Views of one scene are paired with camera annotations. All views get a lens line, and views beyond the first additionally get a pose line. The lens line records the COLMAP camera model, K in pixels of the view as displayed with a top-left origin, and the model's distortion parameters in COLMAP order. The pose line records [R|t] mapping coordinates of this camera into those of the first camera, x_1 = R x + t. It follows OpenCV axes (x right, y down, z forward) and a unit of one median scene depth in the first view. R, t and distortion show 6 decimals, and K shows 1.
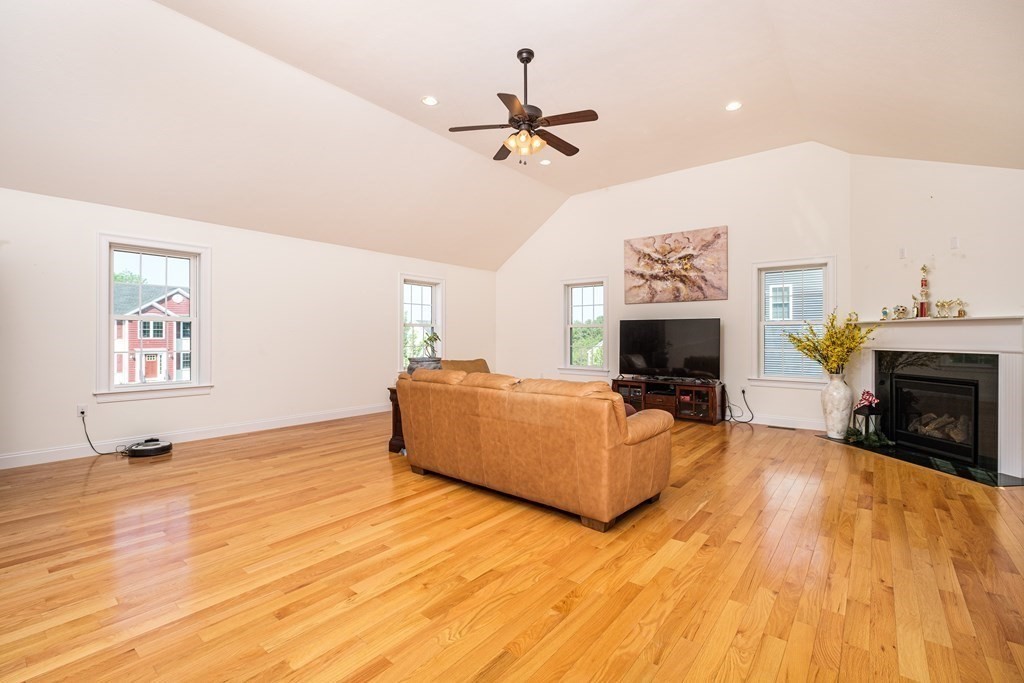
lens RADIAL K [[458.5, 0, 513.9], [0, 458.5, 337.1], [0, 0, 1]] dist [0.000161, -0.000178]
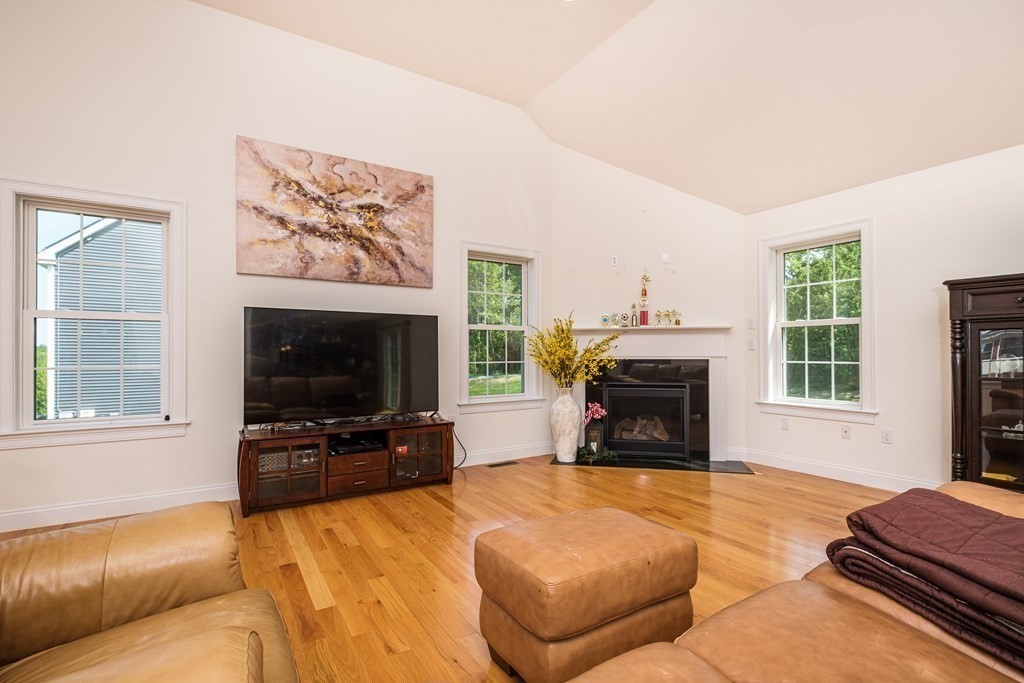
lens RADIAL K [[458.5, 0, 512.3], [0, 458.5, 351.4], [0, 0, 1]] dist [0.000161, -0.000178]
pose [[0.324882, 0.001893, 0.945753, -0.116864], [0.005732, 0.999976, -0.003971, 0.011472], [-0.945737, 0.006711, 0.324863, 0.640253]]
